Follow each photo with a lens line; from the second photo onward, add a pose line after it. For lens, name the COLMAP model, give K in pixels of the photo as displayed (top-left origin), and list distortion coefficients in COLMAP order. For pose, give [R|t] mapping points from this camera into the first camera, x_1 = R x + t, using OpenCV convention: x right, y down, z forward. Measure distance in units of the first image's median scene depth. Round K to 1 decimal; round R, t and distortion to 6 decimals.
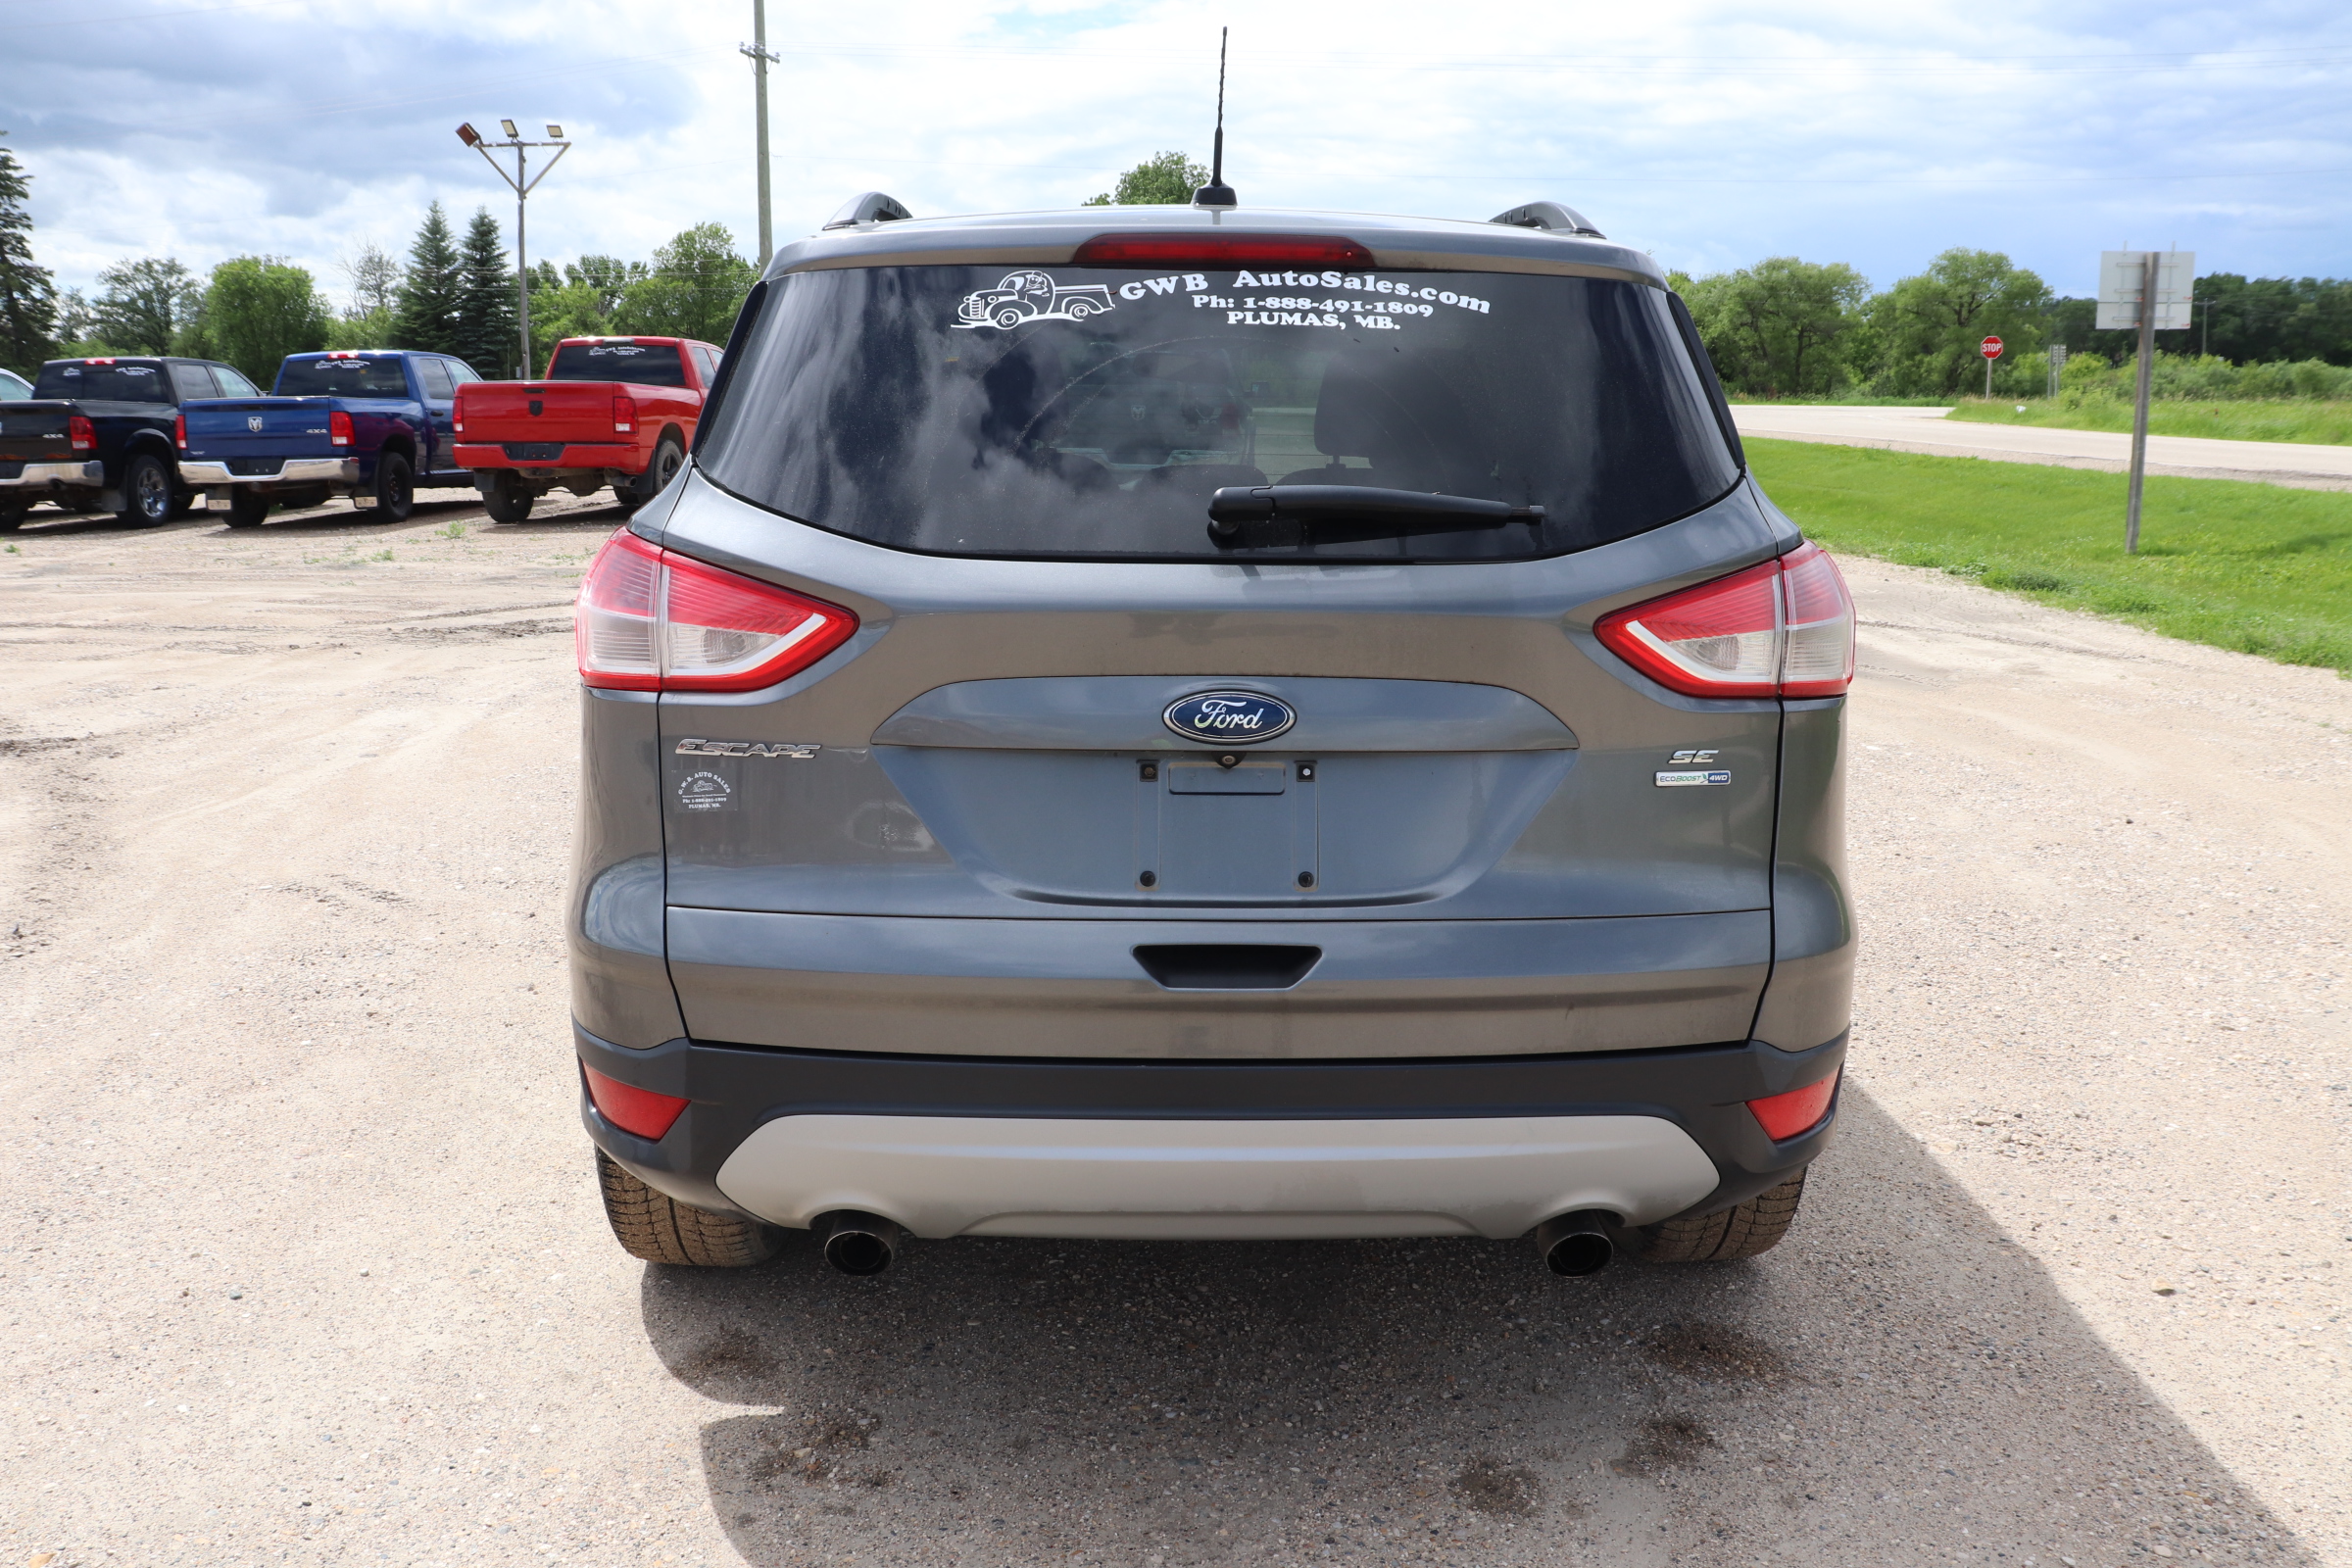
lens RADIAL K [[1907.4, 0, 1176.0], [0, 1907.4, 784.0], [0, 0, 1]] dist [-0.168455, 0.150998]
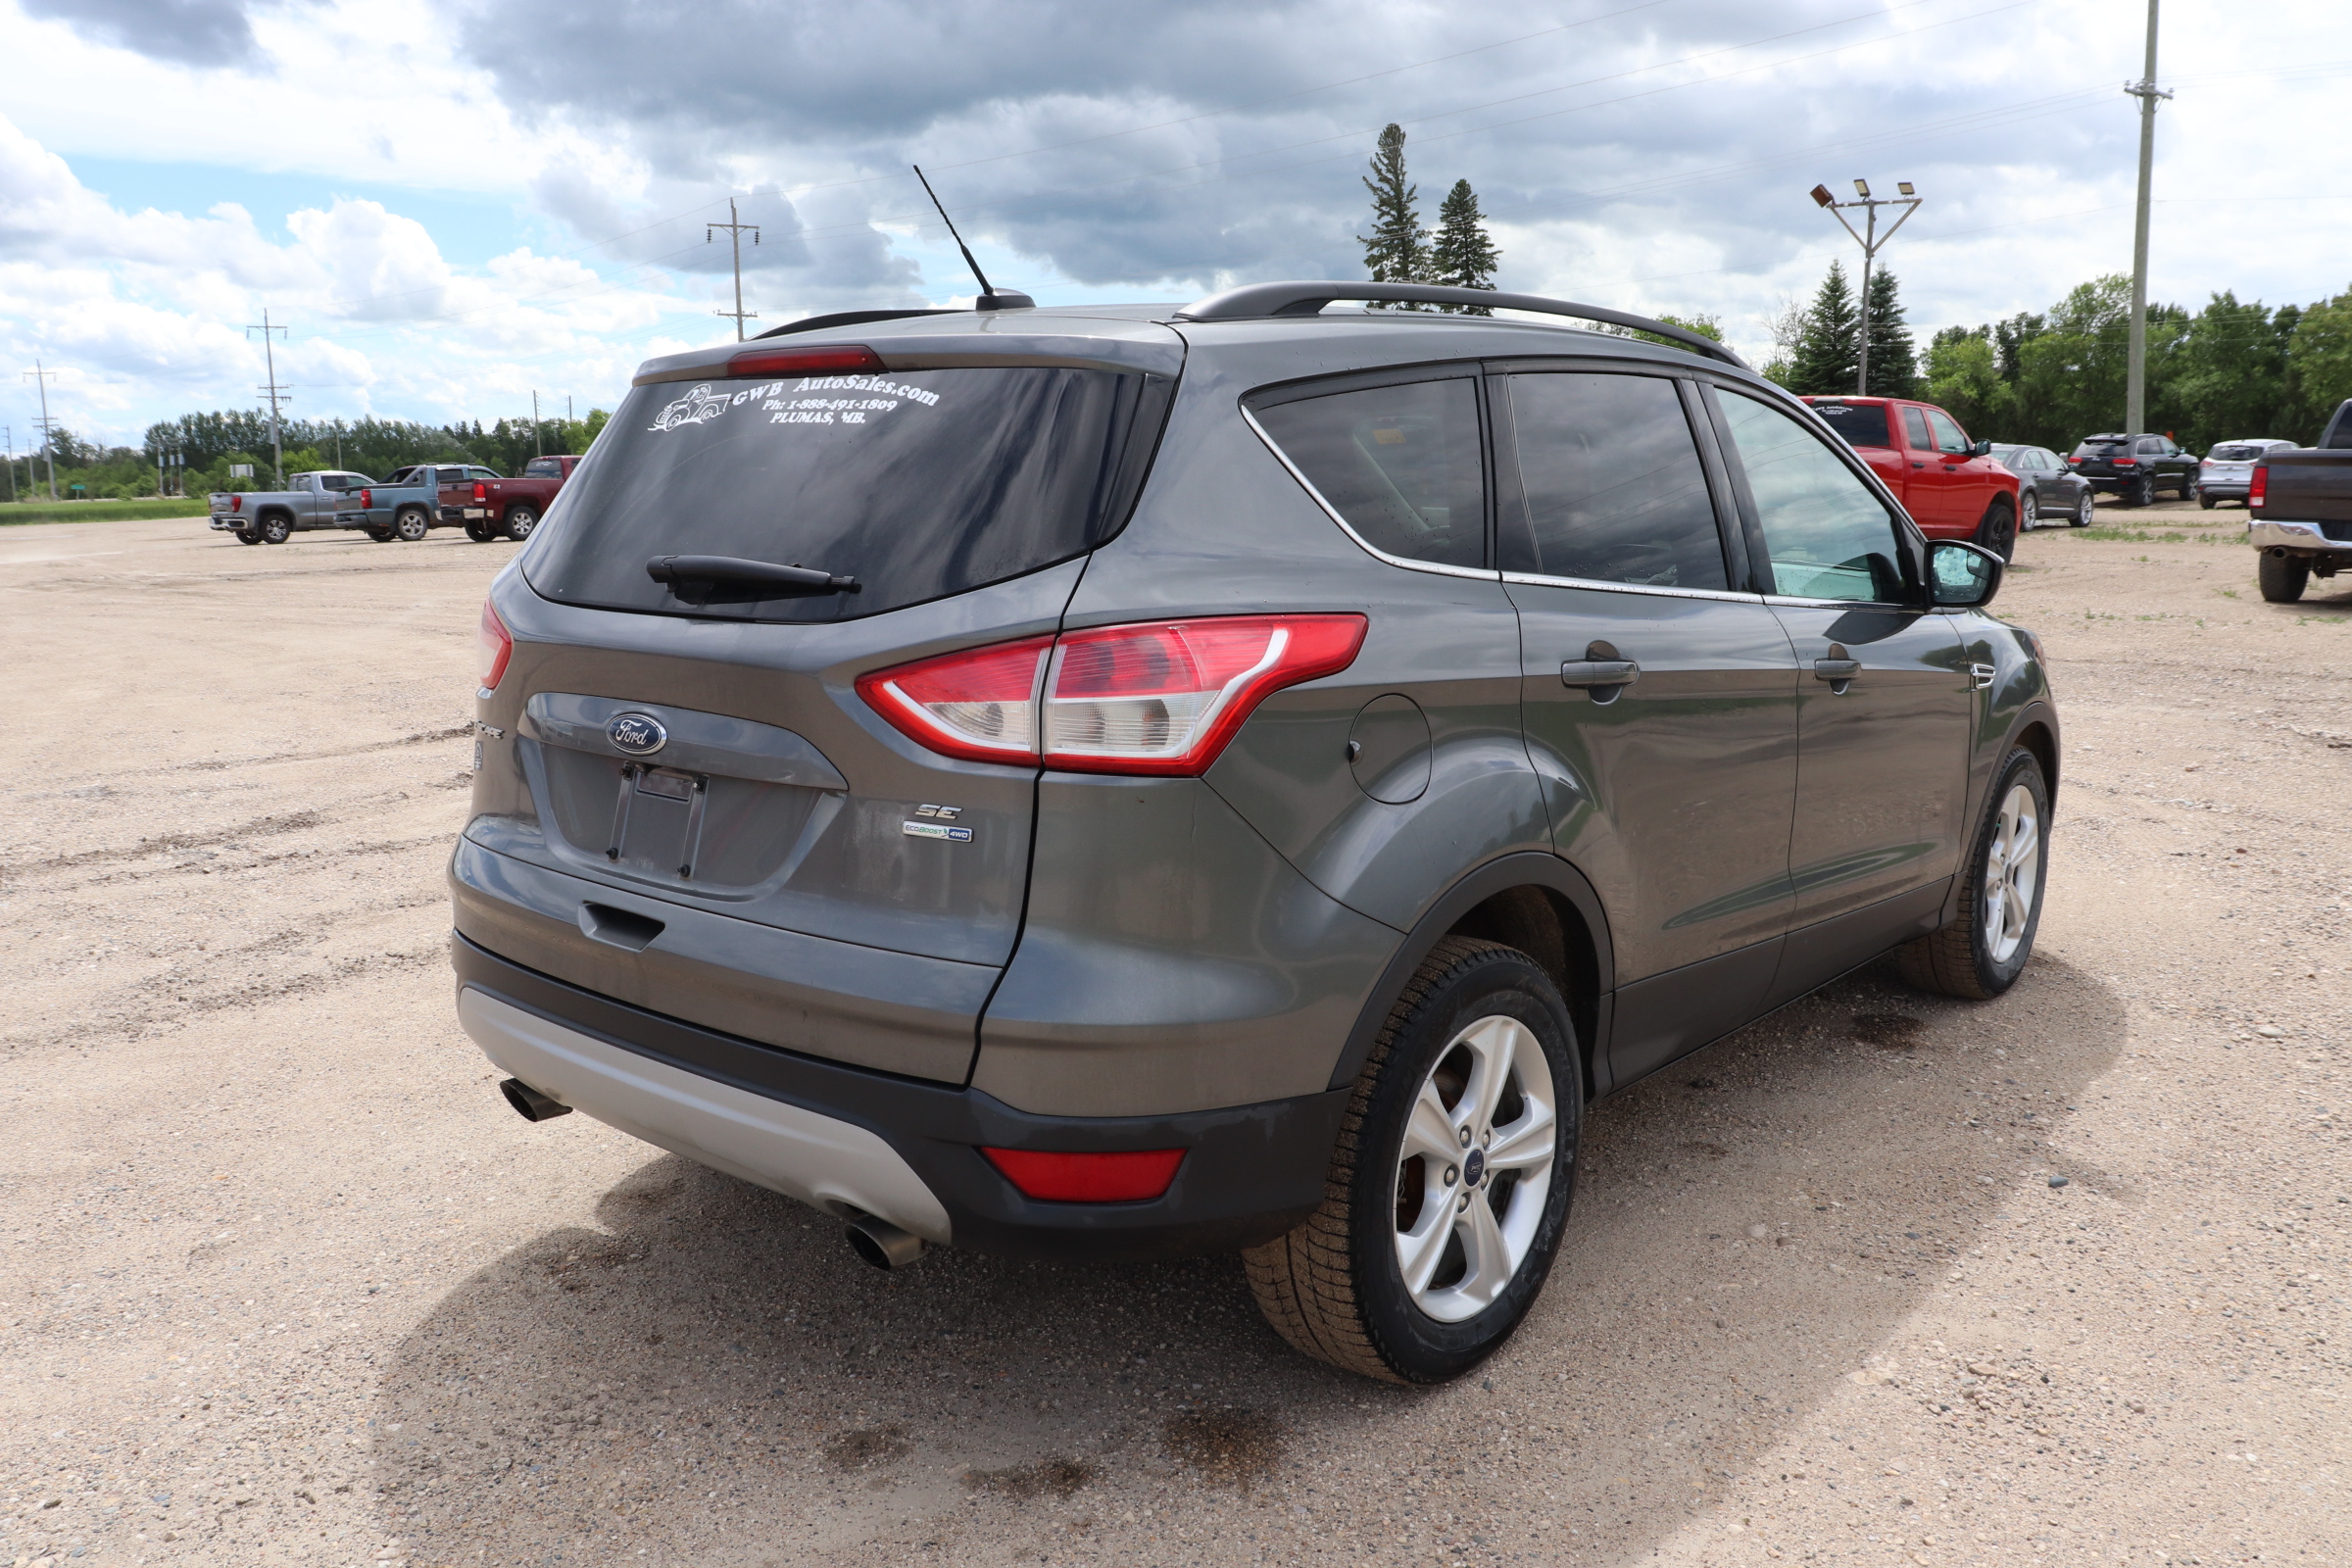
lens RADIAL K [[1907.4, 0, 1176.0], [0, 1907.4, 784.0], [0, 0, 1]] dist [-0.168455, 0.150998]
pose [[0.759382, 0.105129, -0.642096, 0.368190], [-0.123619, 0.992197, 0.016251, -0.022073], [0.638794, 0.067035, 0.766452, 0.085654]]
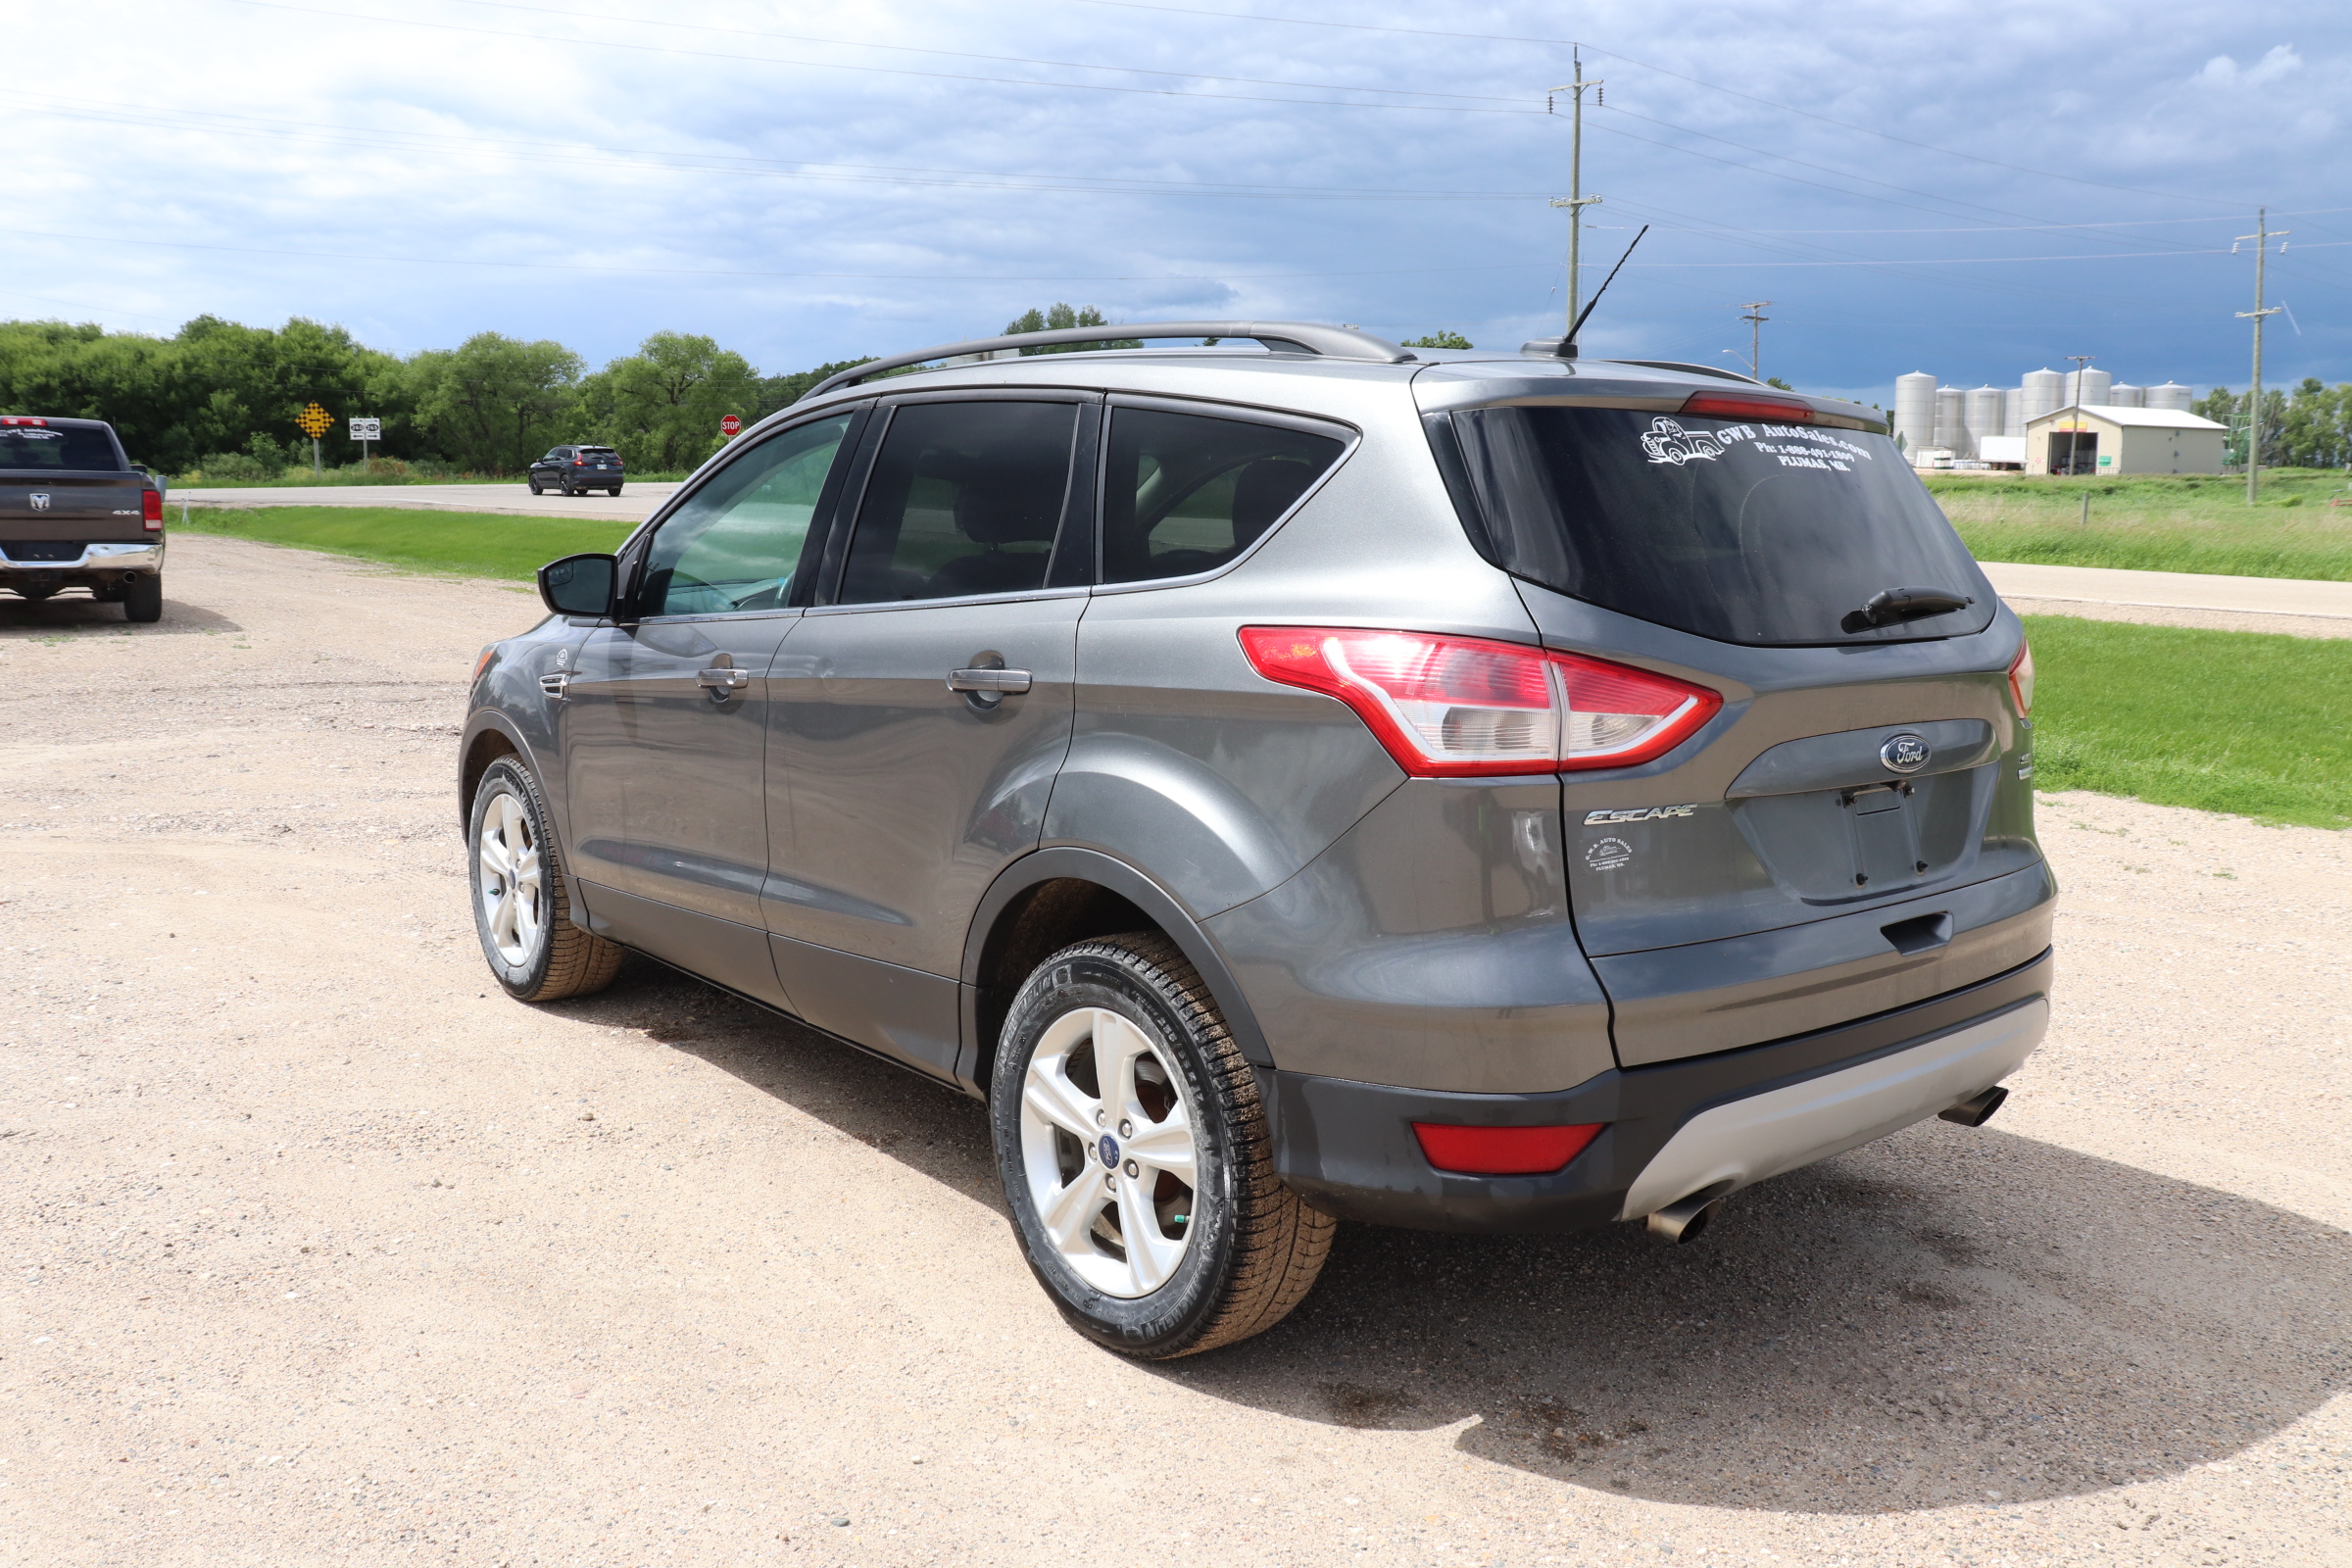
lens RADIAL K [[1910.8, 0, 1102.5], [0, 1910.8, 775.2], [0, 0, 1]] dist [-0.183582, 0.185791]
pose [[0.800996, -0.083348, 0.592839, -0.408347], [0.109714, 0.993927, -0.008499, -0.023777], [-0.588531, 0.071851, 0.805276, 0.084033]]
